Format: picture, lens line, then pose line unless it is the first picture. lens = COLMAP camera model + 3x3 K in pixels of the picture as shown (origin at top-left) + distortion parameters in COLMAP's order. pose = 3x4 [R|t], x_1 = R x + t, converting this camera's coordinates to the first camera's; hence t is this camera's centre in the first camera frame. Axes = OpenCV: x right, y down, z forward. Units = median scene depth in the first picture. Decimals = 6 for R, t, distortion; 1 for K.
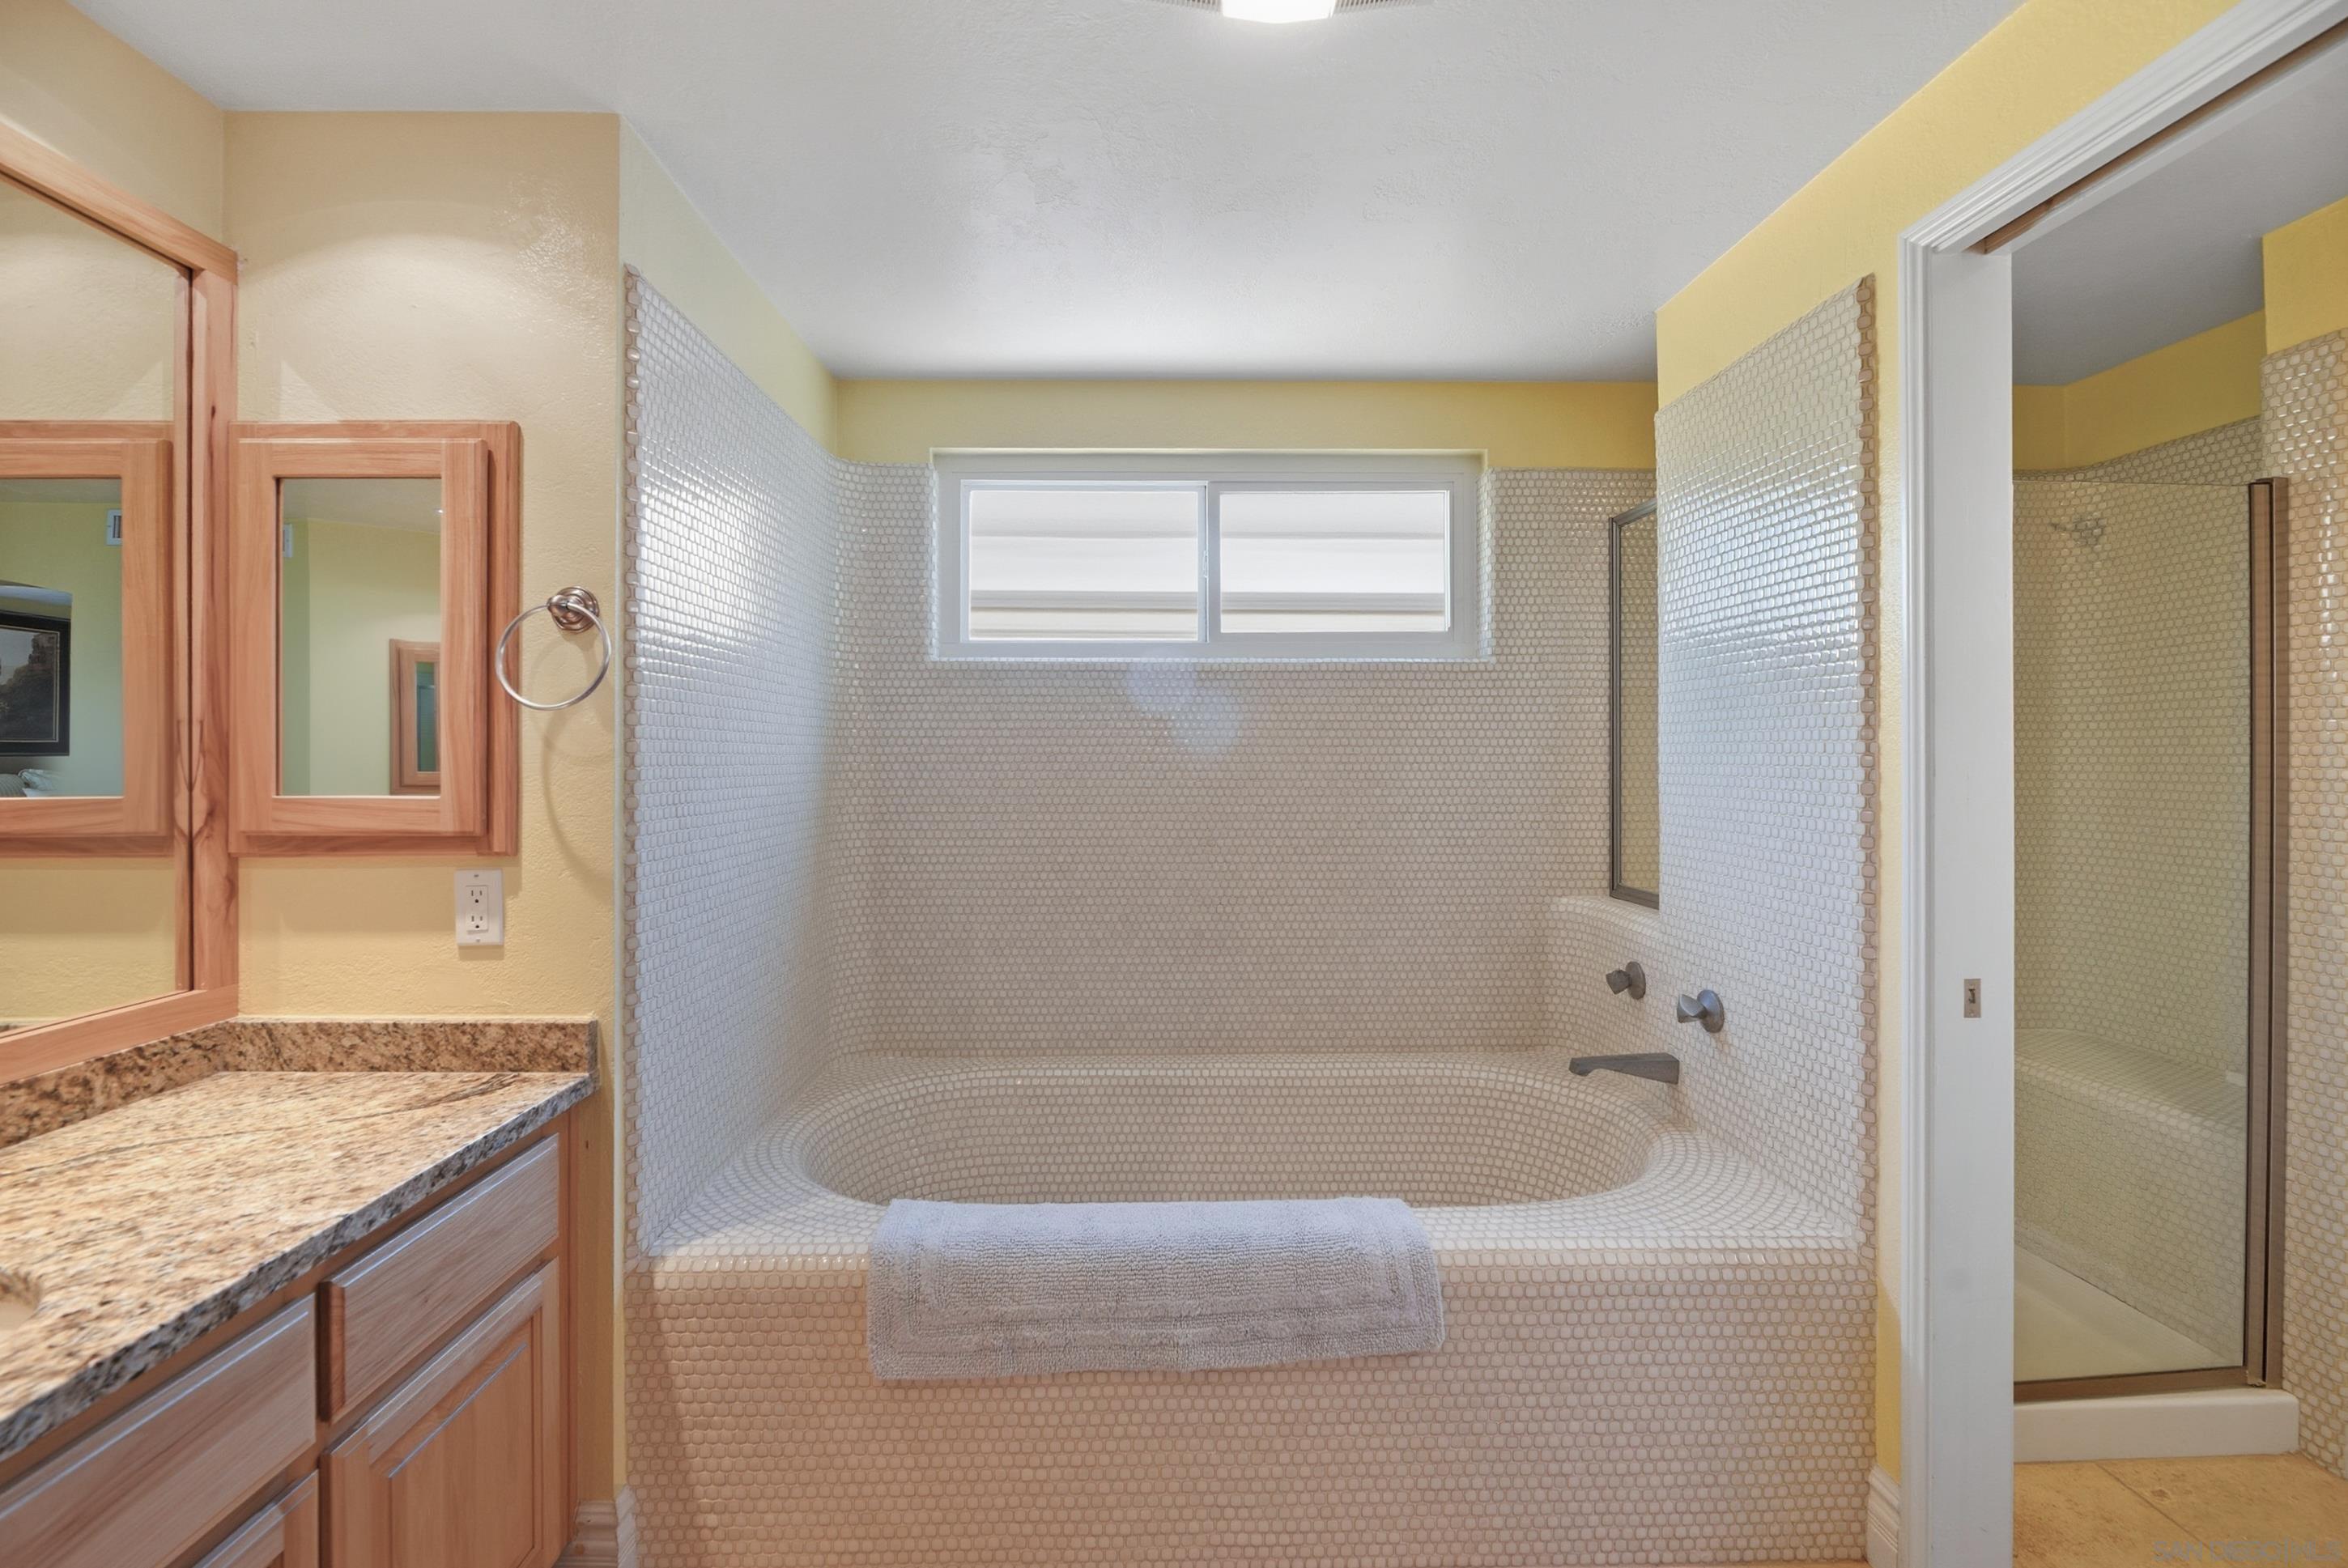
lens RADIAL K [[1014.0, 0, 1191.7], [0, 1014.0, 759.2], [0, 0, 1]] dist [-0.000502, -0.003217]
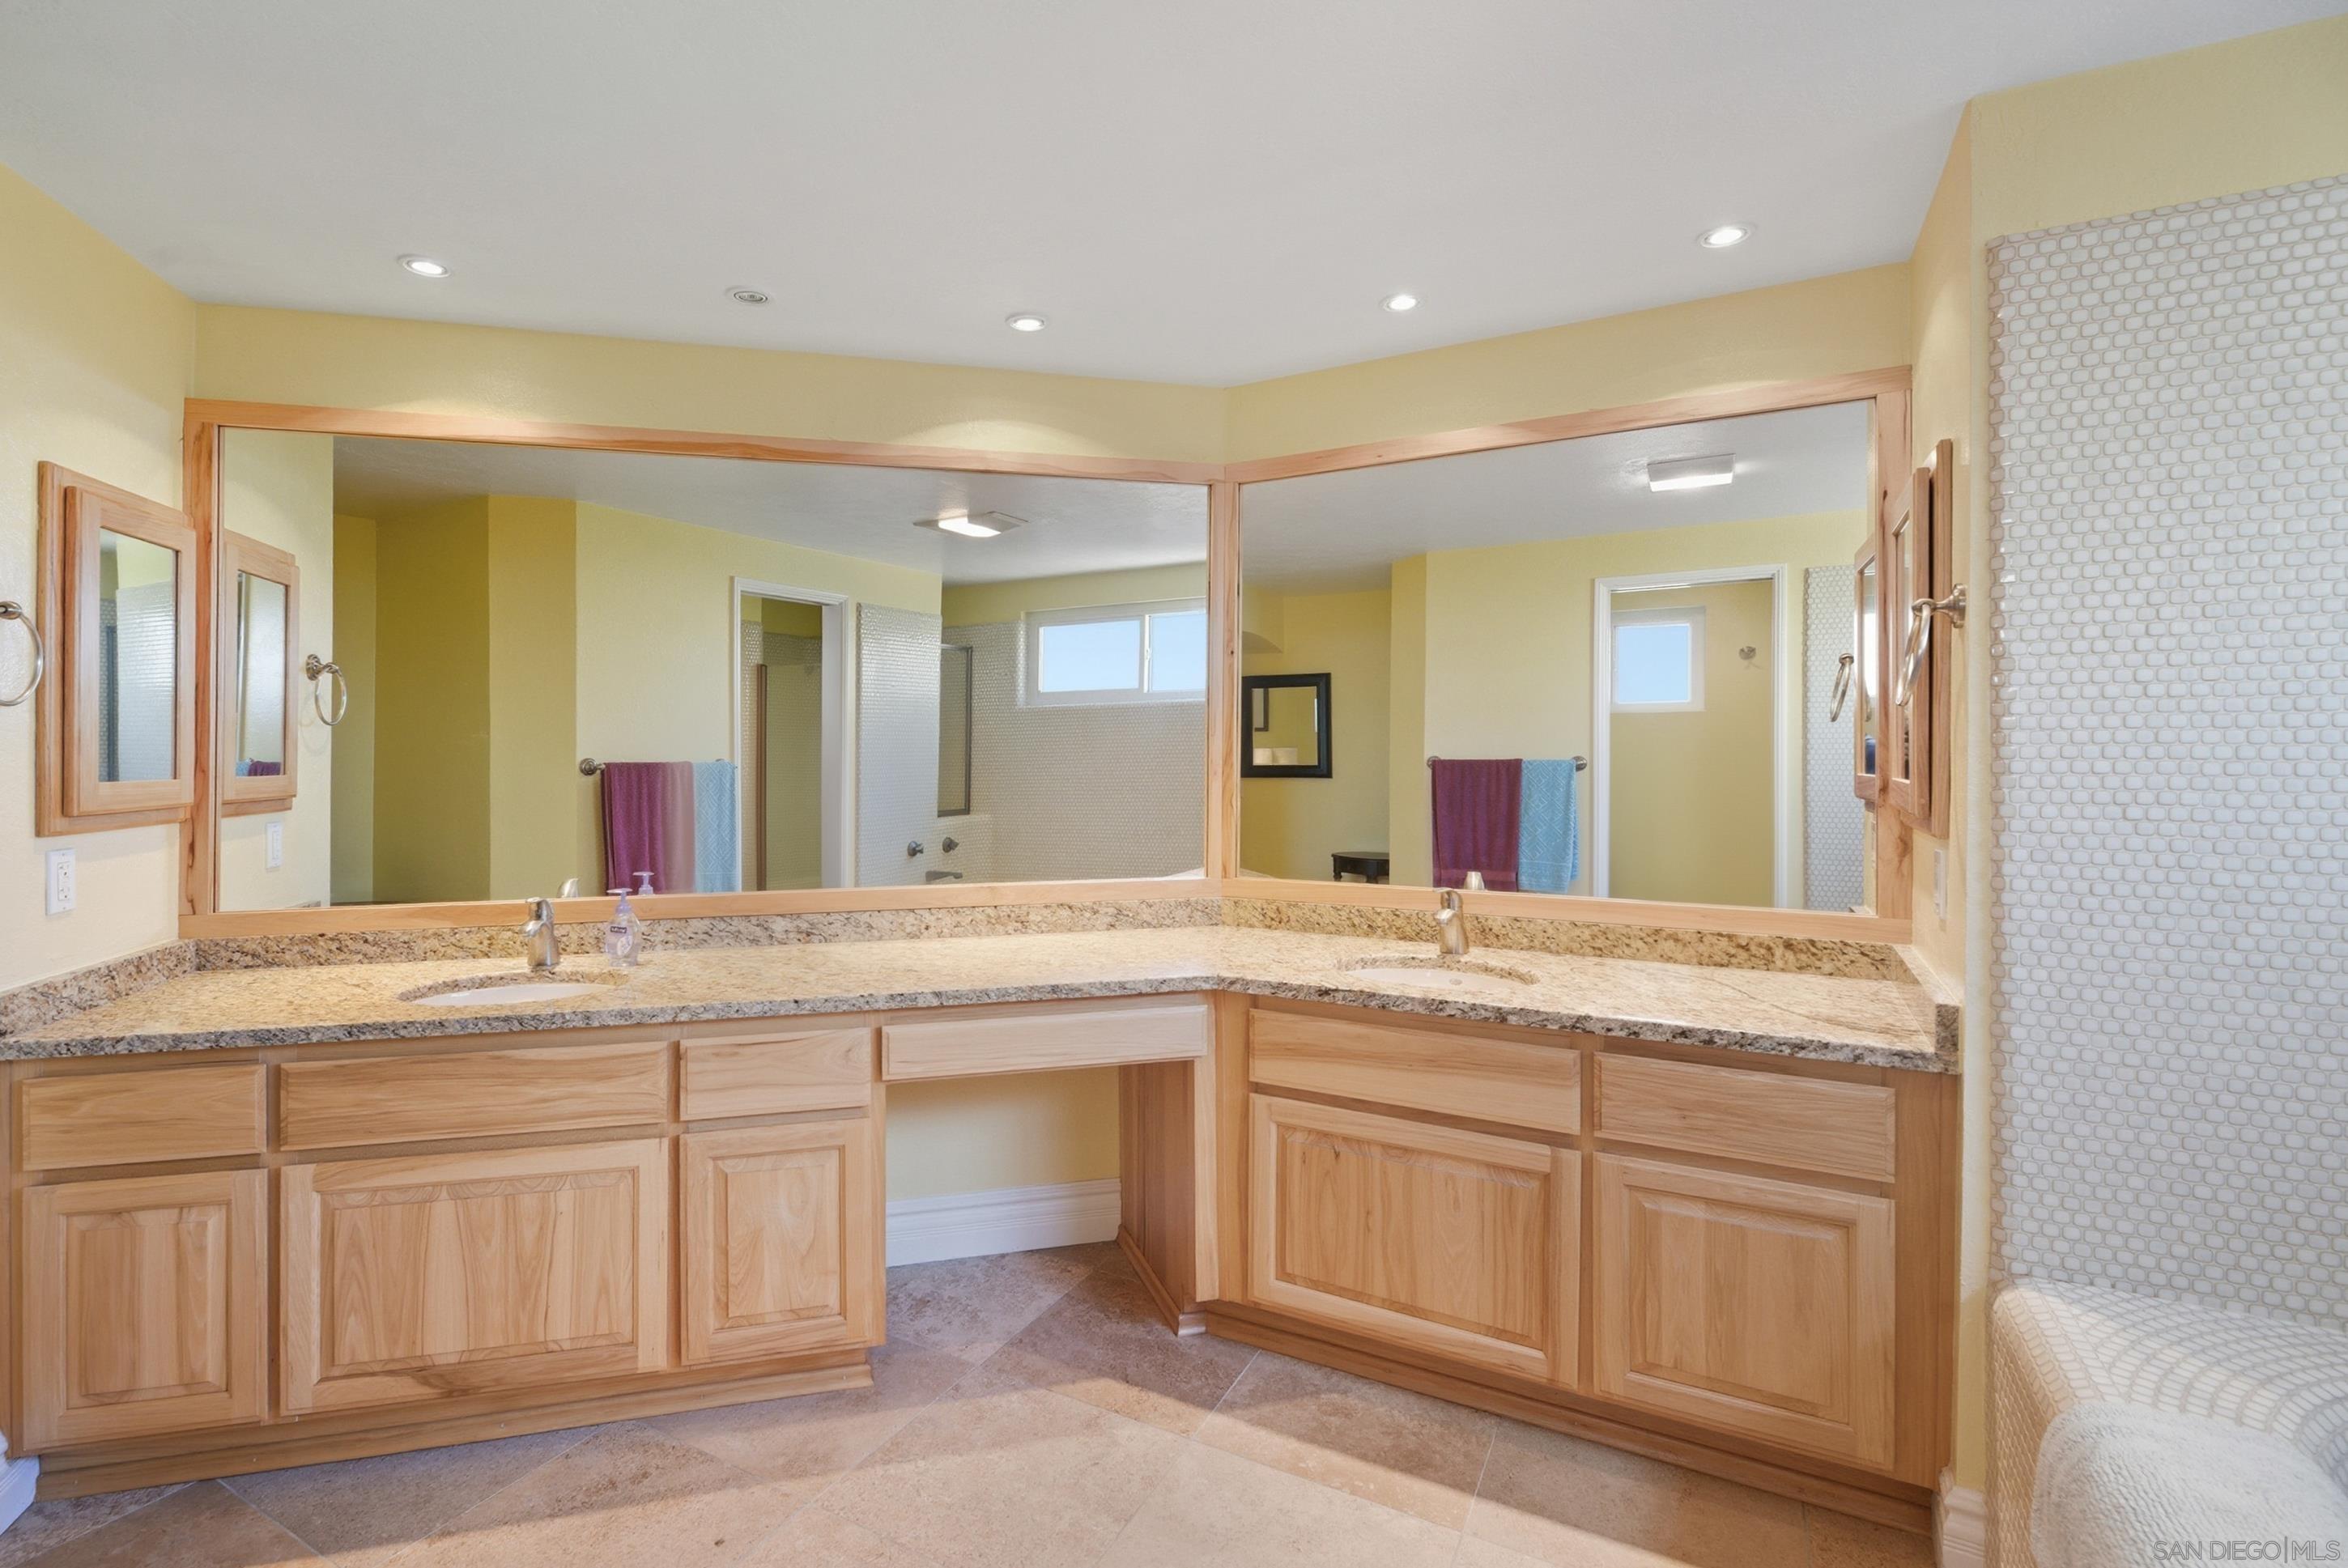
lens RADIAL K [[983.9, 0, 1177.3], [0, 983.9, 751.1], [0, 0, 1]] dist [-0.001104, -0.000167]
pose [[-0.437866, 0.006535, -0.899017, 0.650441], [0.000702, 0.999976, 0.006927, -0.007756], [0.899040, 0.002402, -0.437860, 0.732510]]
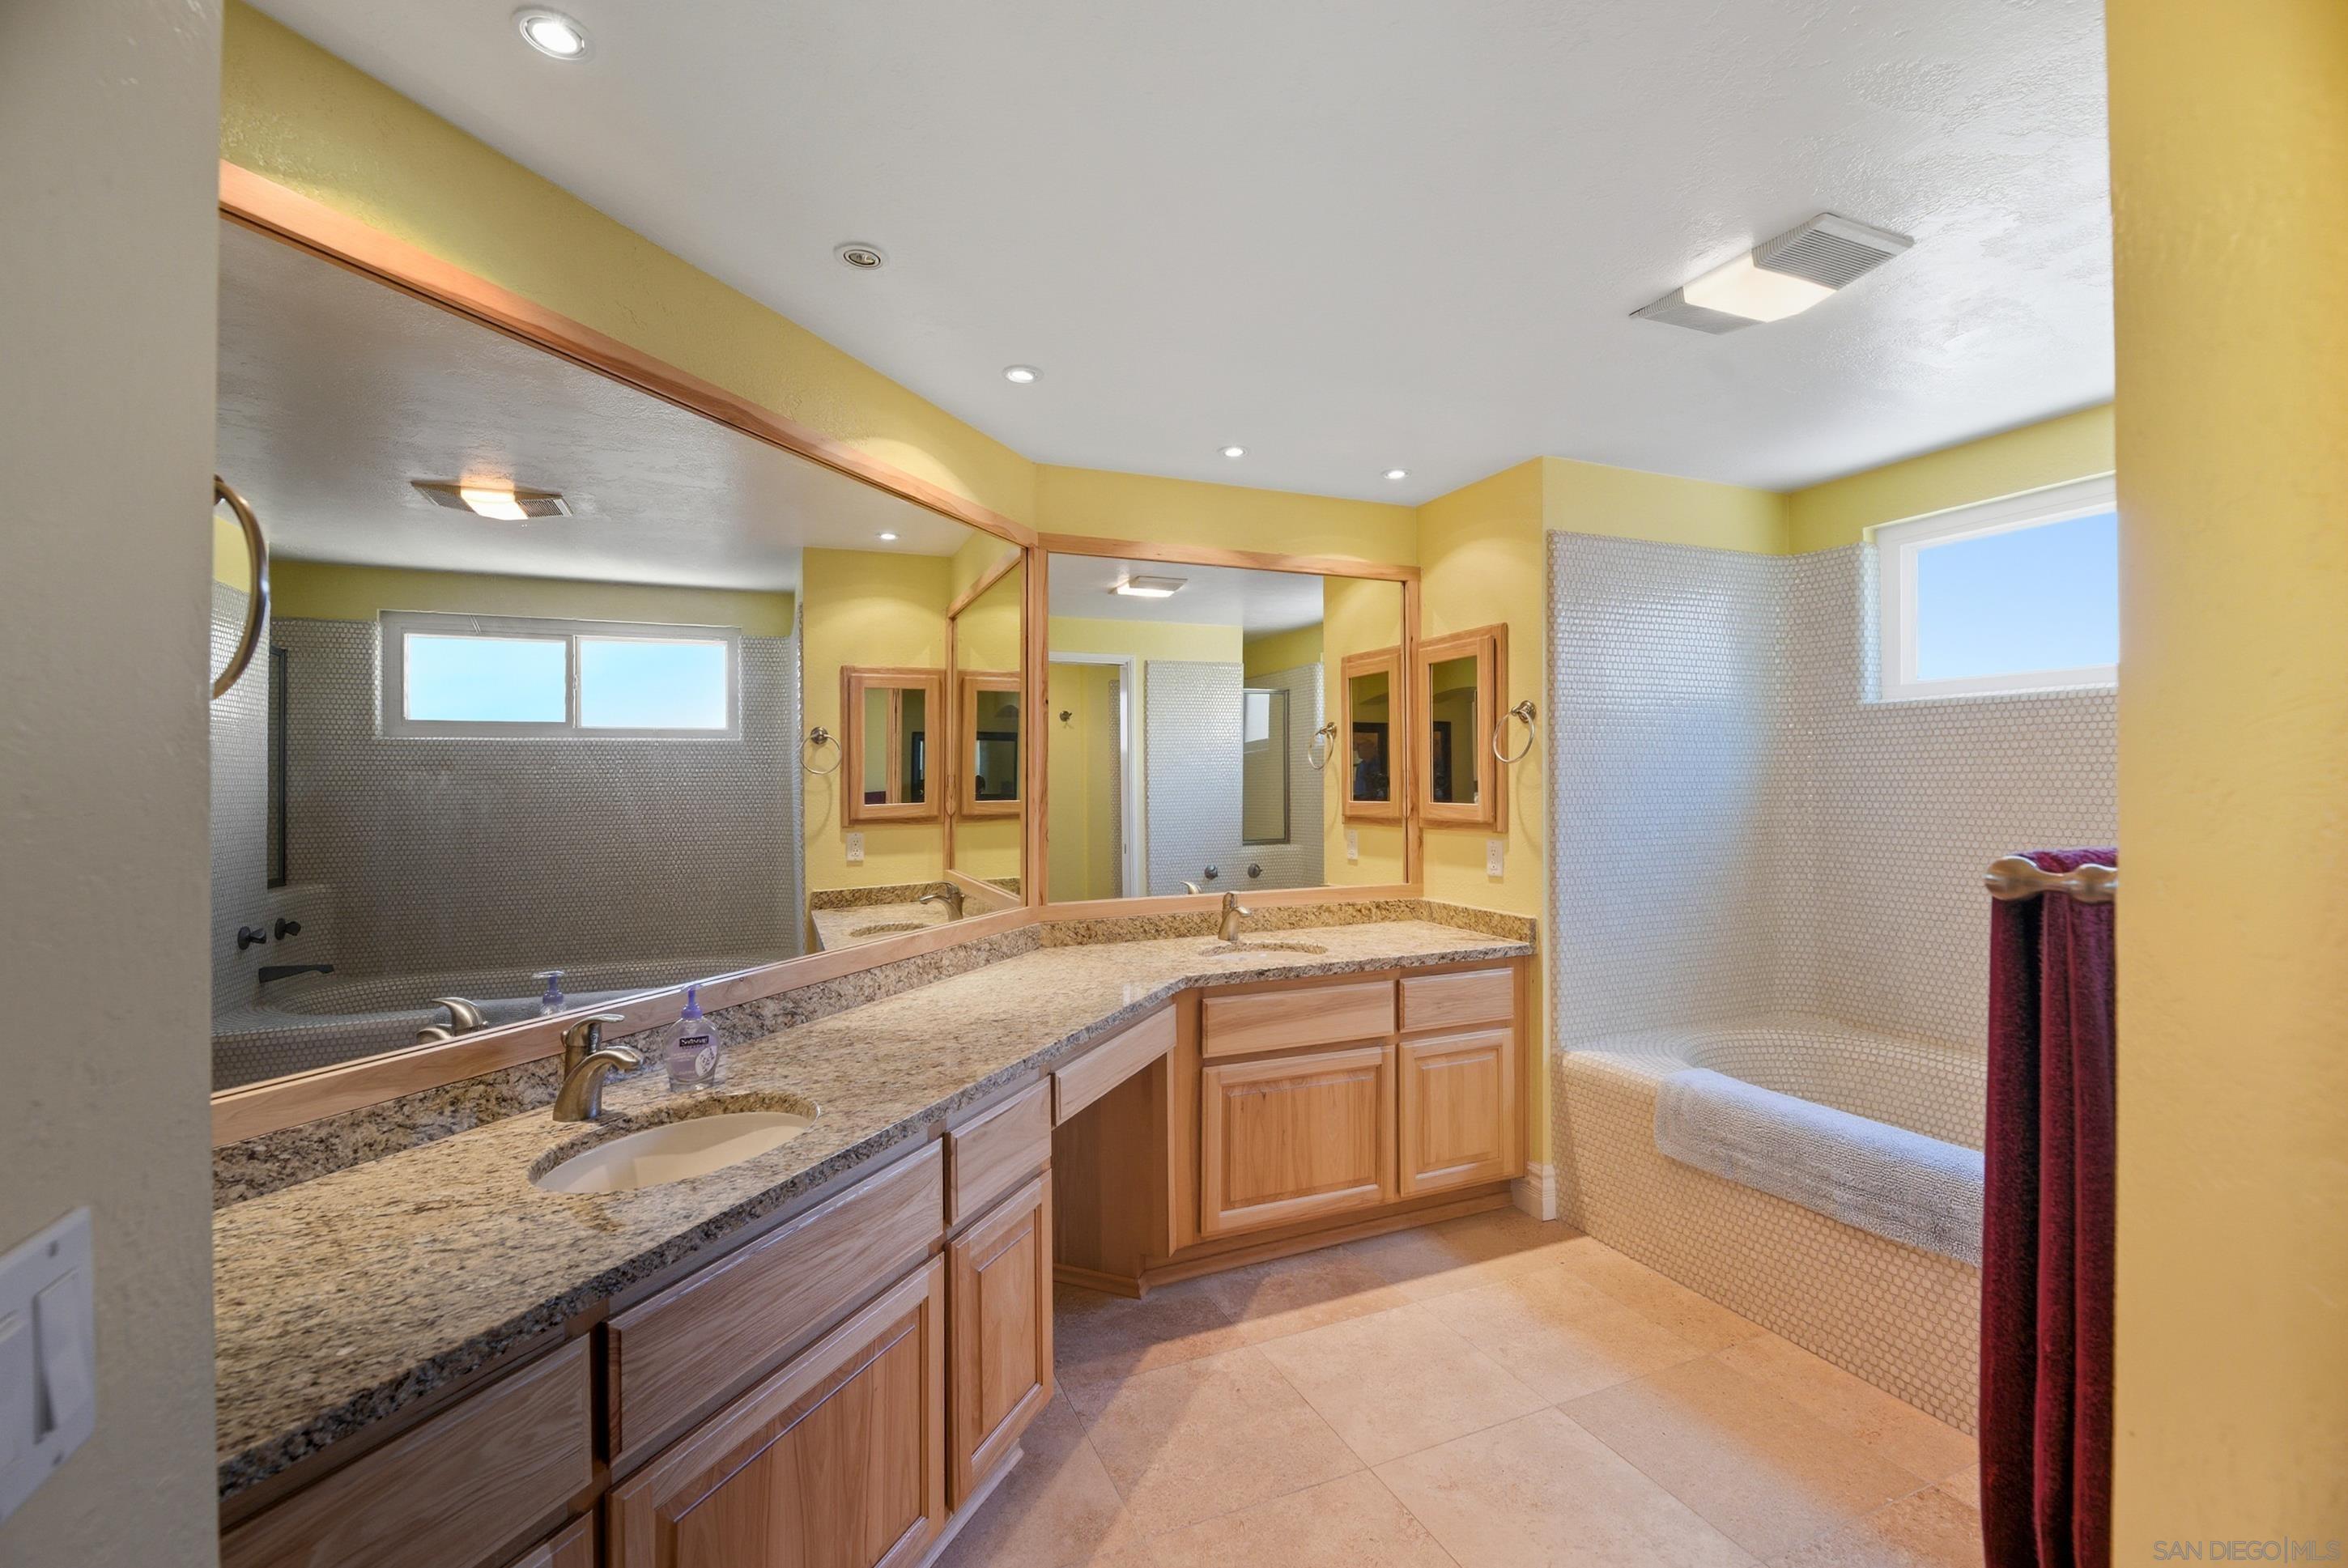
lens RADIAL K [[904.1, 0, 1174.0], [0, 904.1, 784.0], [0, 0, 1]] dist [-0.000990, -0.000483]
pose [[0.381824, -0.000716, -0.924235, 0.780399], [0.003961, 0.999992, 0.000862, -0.009774], [0.924227, -0.003990, 0.381824, -0.327101]]
